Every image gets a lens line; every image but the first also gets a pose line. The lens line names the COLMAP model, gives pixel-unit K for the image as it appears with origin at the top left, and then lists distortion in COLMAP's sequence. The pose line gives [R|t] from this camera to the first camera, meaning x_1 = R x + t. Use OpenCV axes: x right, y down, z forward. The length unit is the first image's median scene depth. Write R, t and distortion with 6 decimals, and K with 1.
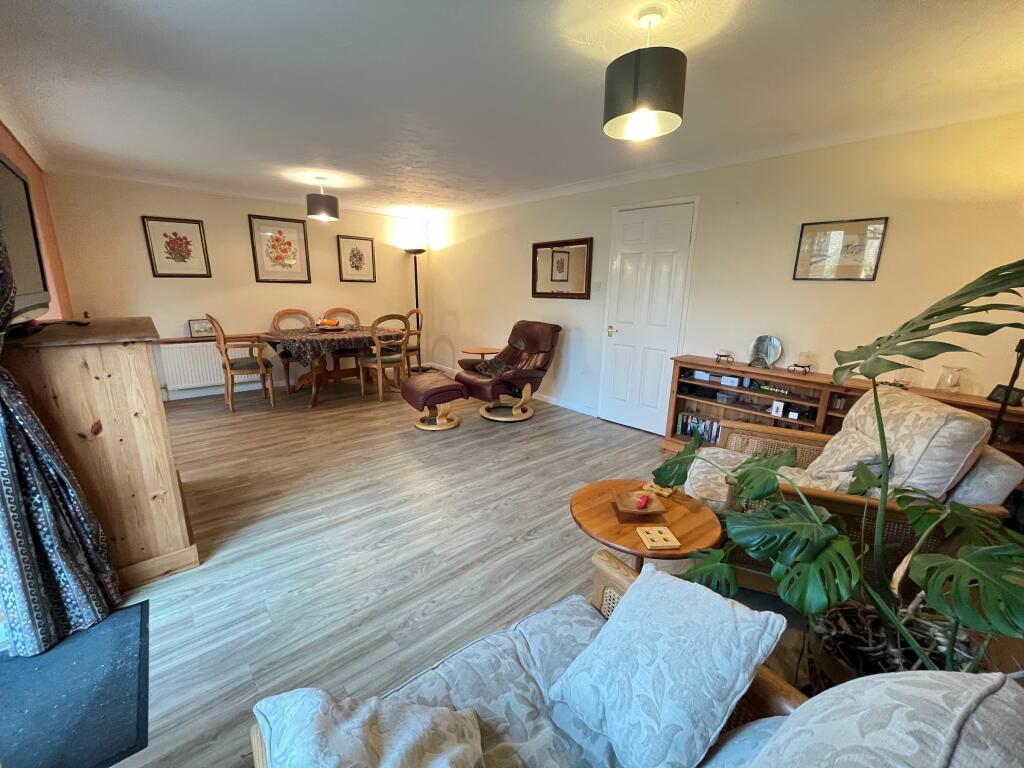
lens RADIAL K [[414.0, 0, 512.0], [0, 414.0, 384.0], [0, 0, 1]] dist [-0.000285, -0.000029]
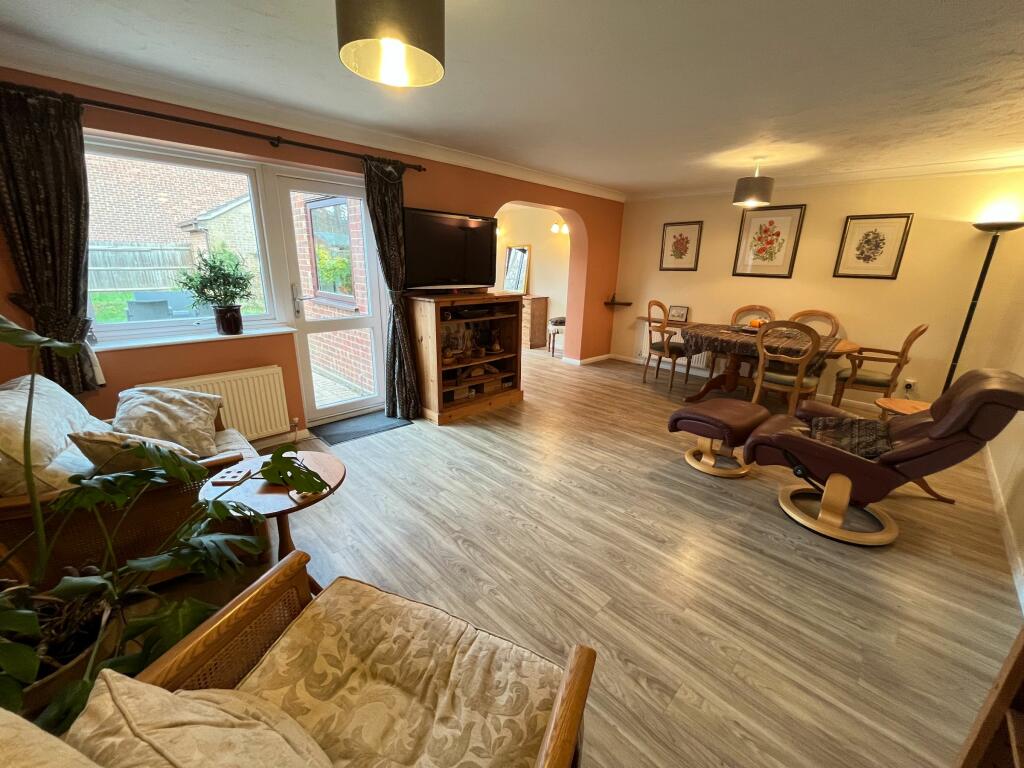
lens RADIAL K [[414.0, 0, 512.0], [0, 414.0, 384.0], [0, 0, 1]] dist [-0.000285, -0.000029]
pose [[0.061453, 0.265255, -0.962218, 0.512129], [-0.252870, 0.936726, 0.242077, -0.137565], [0.965547, 0.228440, 0.124640, 0.531305]]
